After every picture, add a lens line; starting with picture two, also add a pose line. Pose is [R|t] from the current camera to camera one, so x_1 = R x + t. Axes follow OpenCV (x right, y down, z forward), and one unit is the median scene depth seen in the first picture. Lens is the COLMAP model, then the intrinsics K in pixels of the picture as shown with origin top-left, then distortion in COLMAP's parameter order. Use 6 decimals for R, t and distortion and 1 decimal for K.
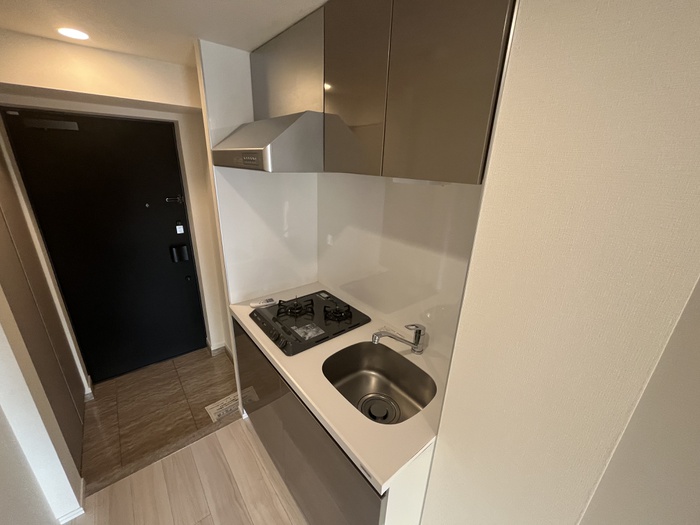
lens RADIAL K [[285.9, 0, 348.2], [0, 285.9, 263.2], [0, 0, 1]] dist [-0.003552, 0.000388]
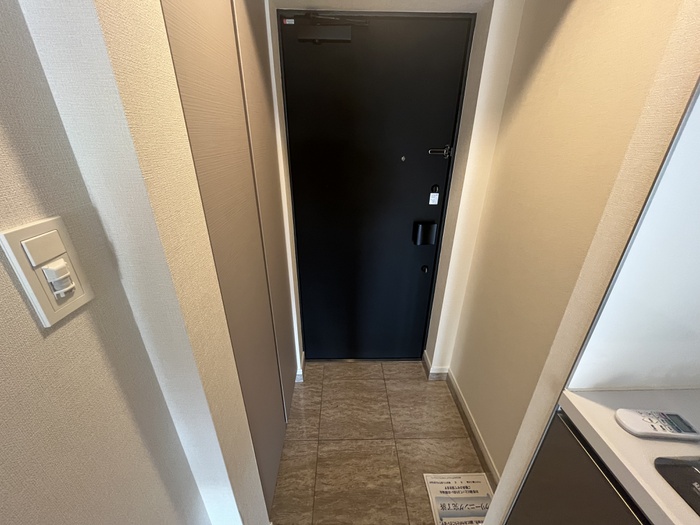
lens RADIAL K [[285.9, 0, 348.8], [0, 285.9, 262.9], [0, 0, 1]] dist [-0.003552, 0.000388]
pose [[0.787251, 0.229737, -0.572239, -0.352014], [-0.188313, 0.973244, 0.131659, -0.022393], [0.587175, 0.004111, 0.809450, 0.359875]]
